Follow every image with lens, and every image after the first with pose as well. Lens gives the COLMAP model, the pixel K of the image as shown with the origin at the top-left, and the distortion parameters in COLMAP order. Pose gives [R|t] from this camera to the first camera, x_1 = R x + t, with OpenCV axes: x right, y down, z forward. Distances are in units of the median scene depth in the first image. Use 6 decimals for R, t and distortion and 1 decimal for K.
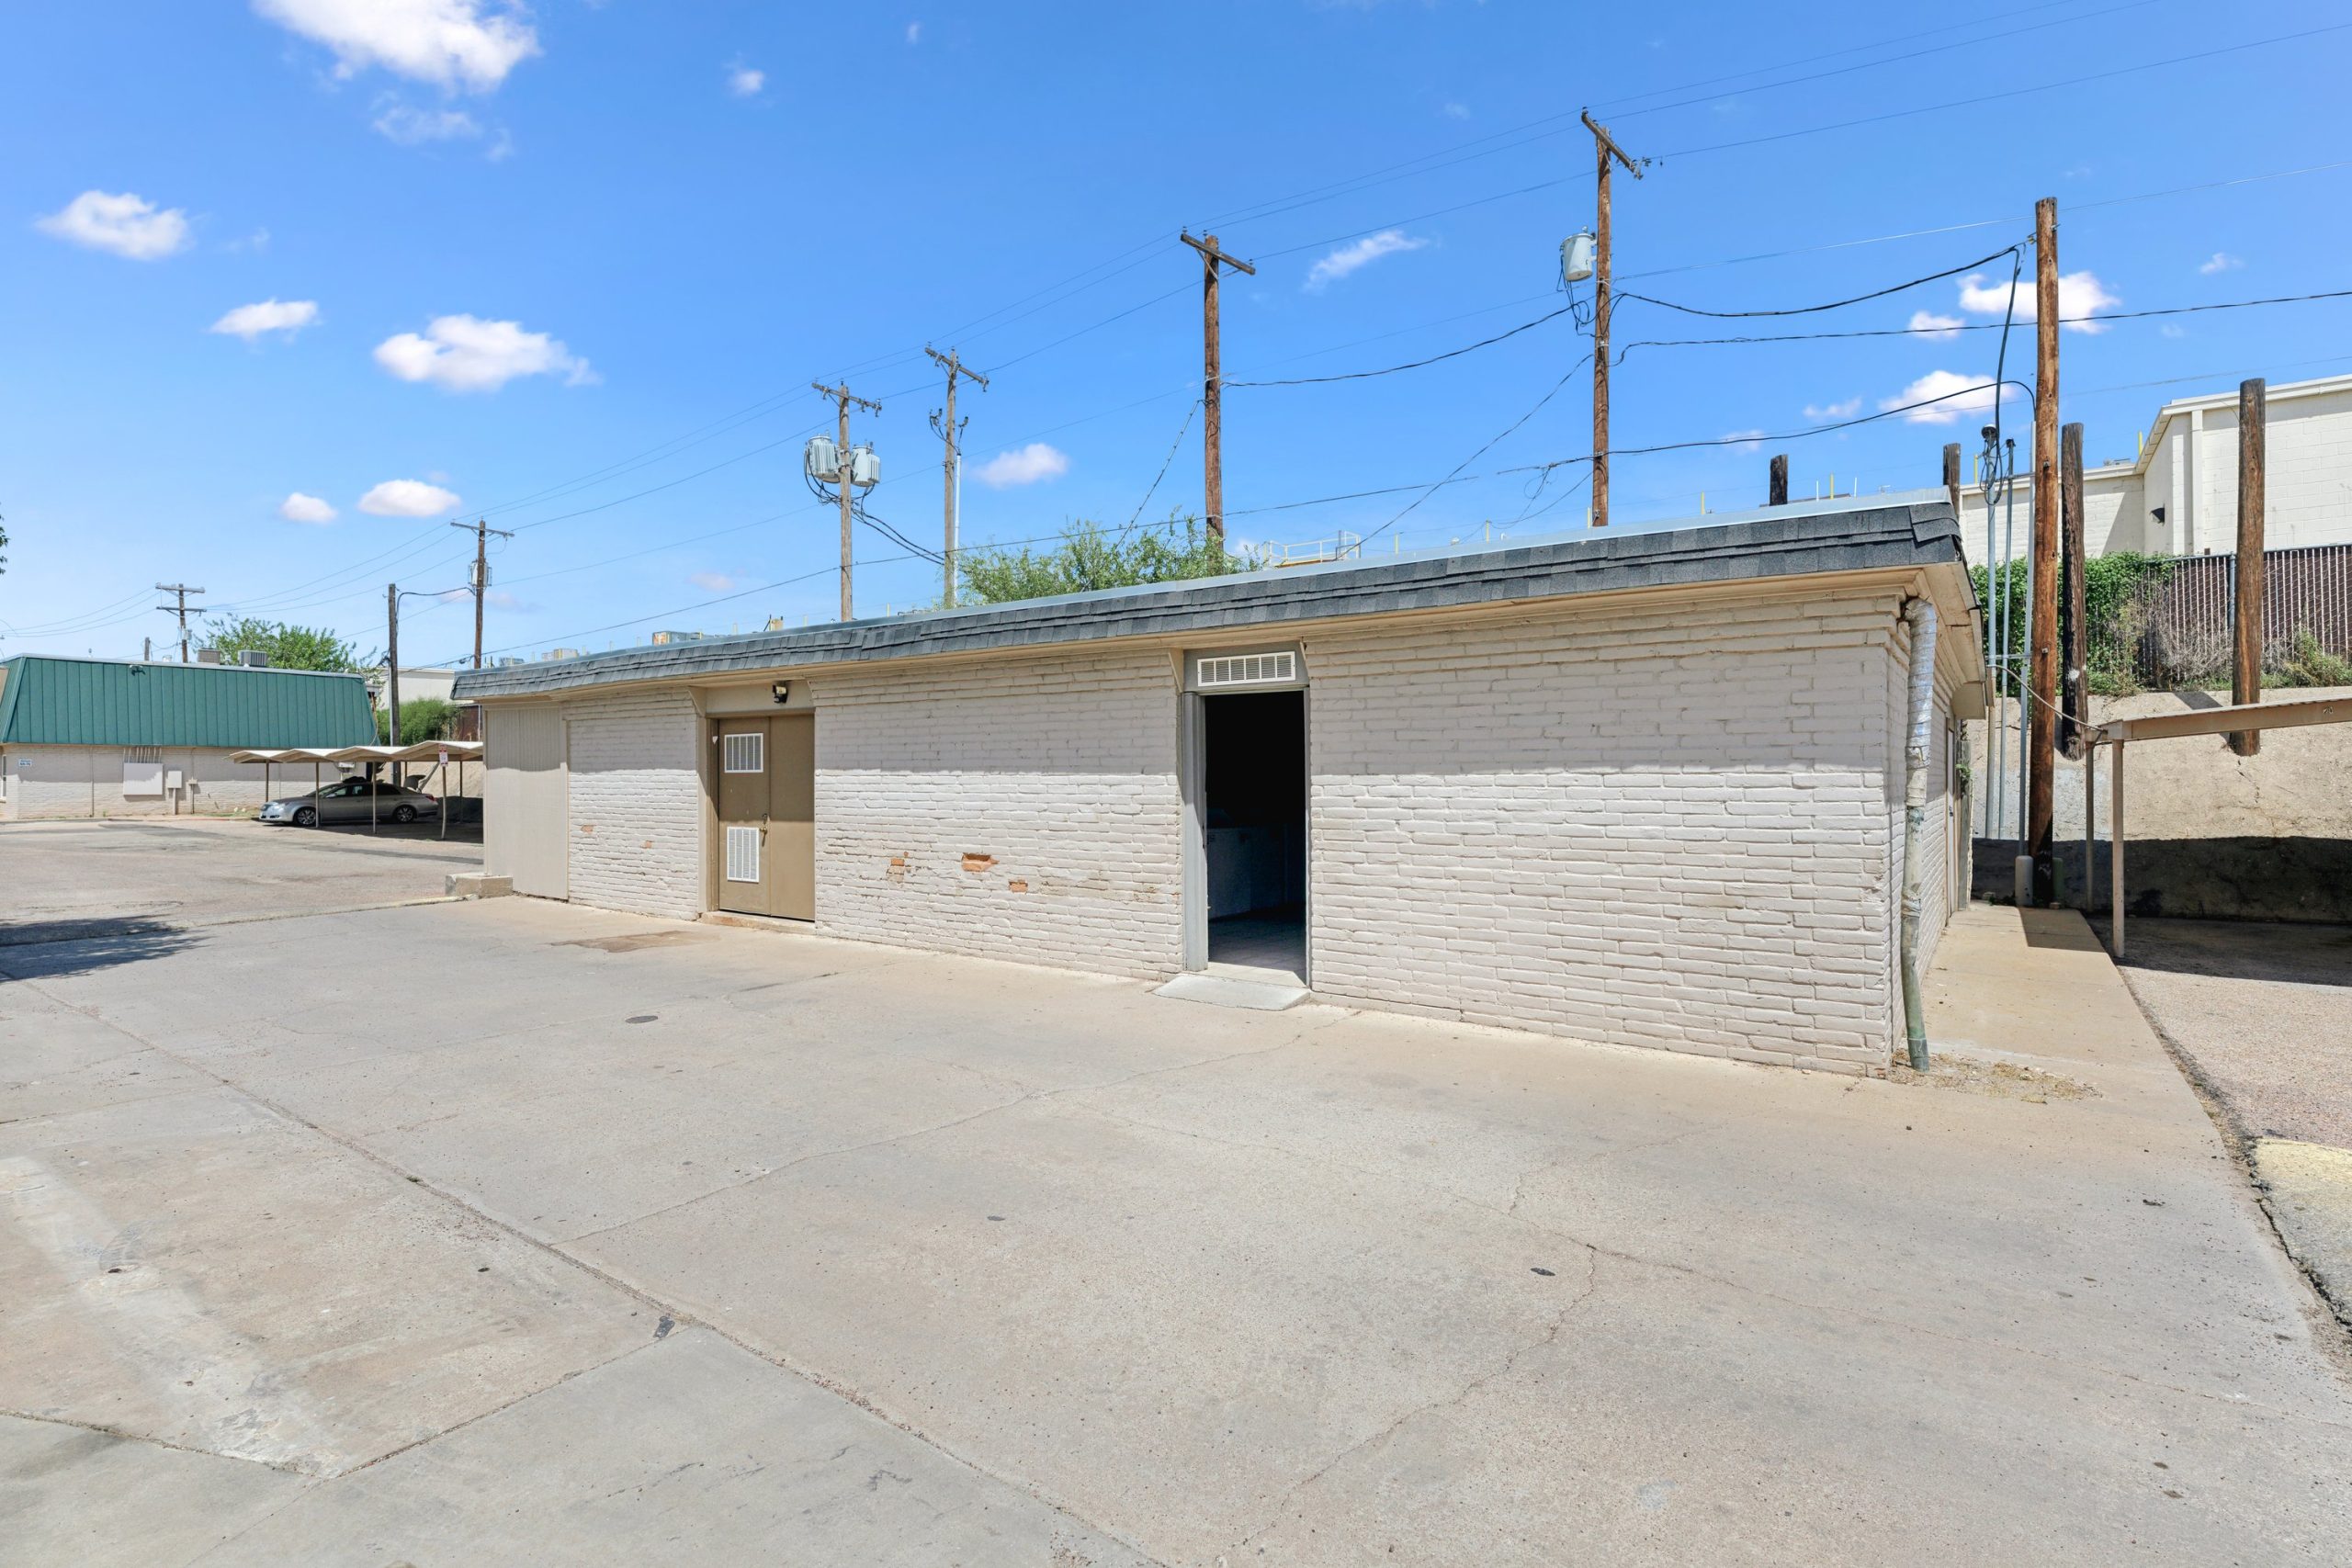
lens RADIAL K [[1114.4, 0, 1176.0], [0, 1114.4, 784.0], [0, 0, 1]] dist [-0.000644, -0.016302]
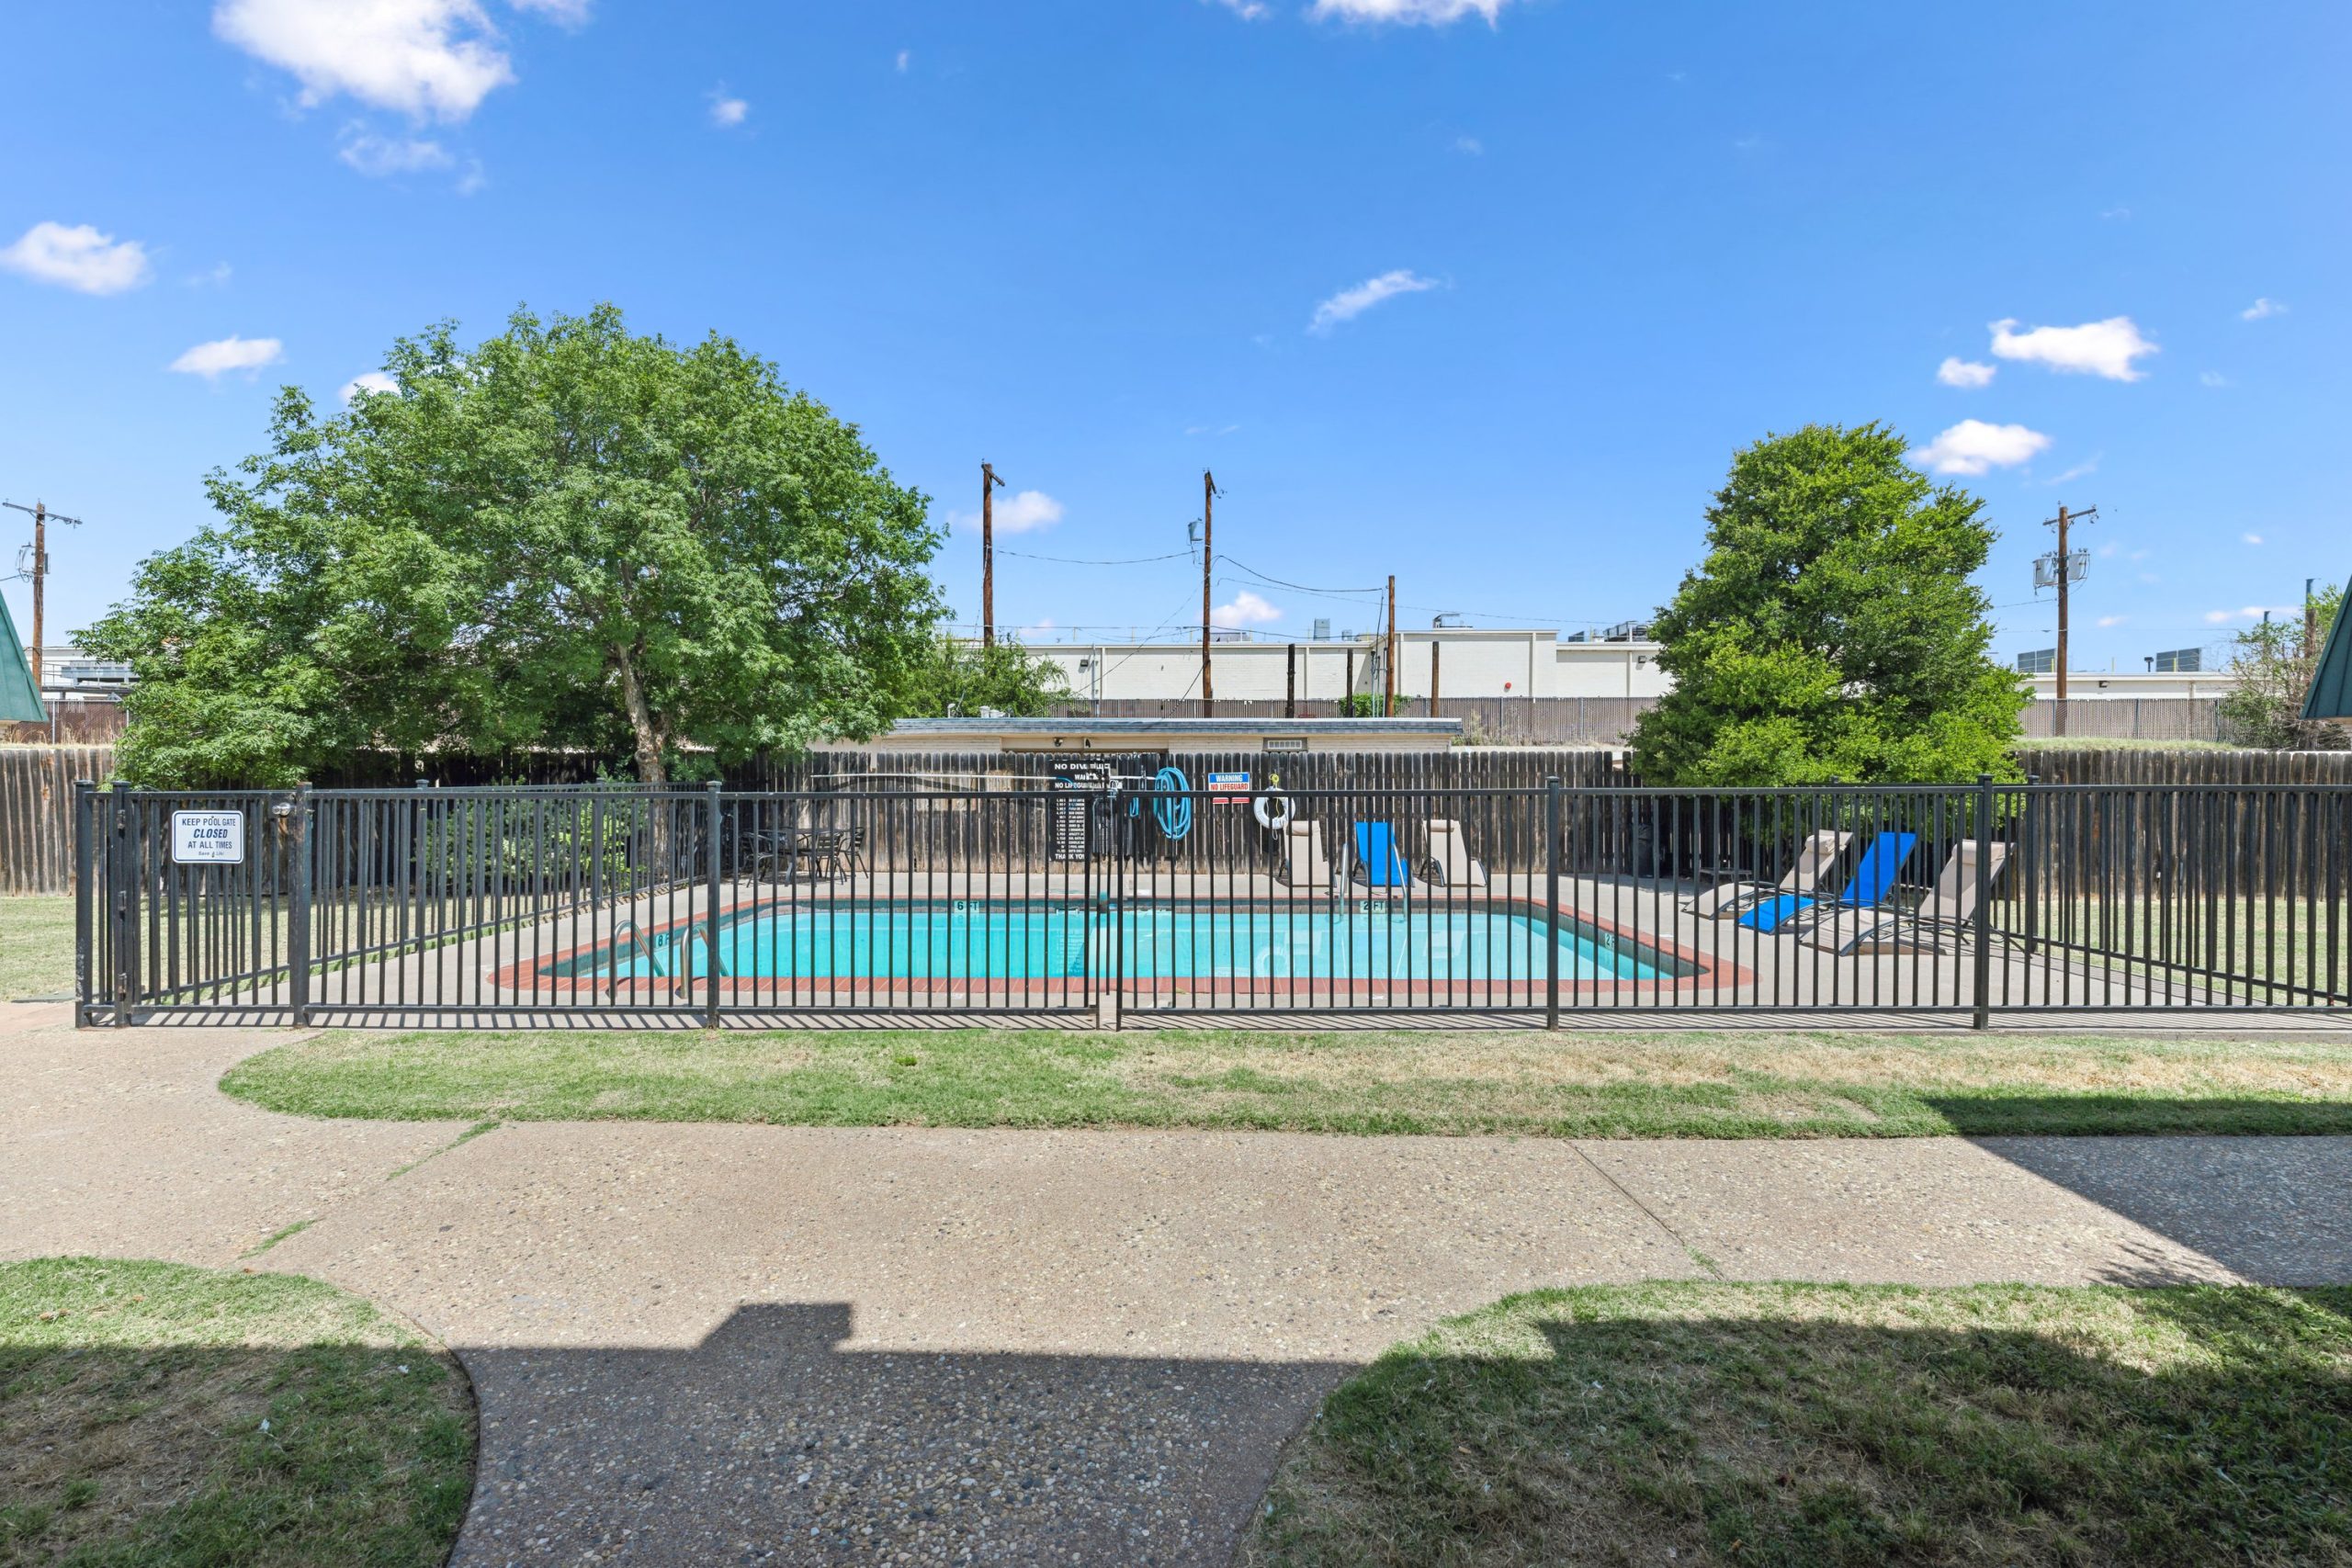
lens RADIAL K [[943.8, 0, 1176.0], [0, 943.8, 784.0], [0, 0, 1]] dist [-0.000673, -0.000050]
pose [[0.813541, -0.003761, 0.581495, -0.724378], [0.004341, 0.999990, 0.000393, 0.005631], [-0.581491, 0.002205, 0.813550, -0.441547]]
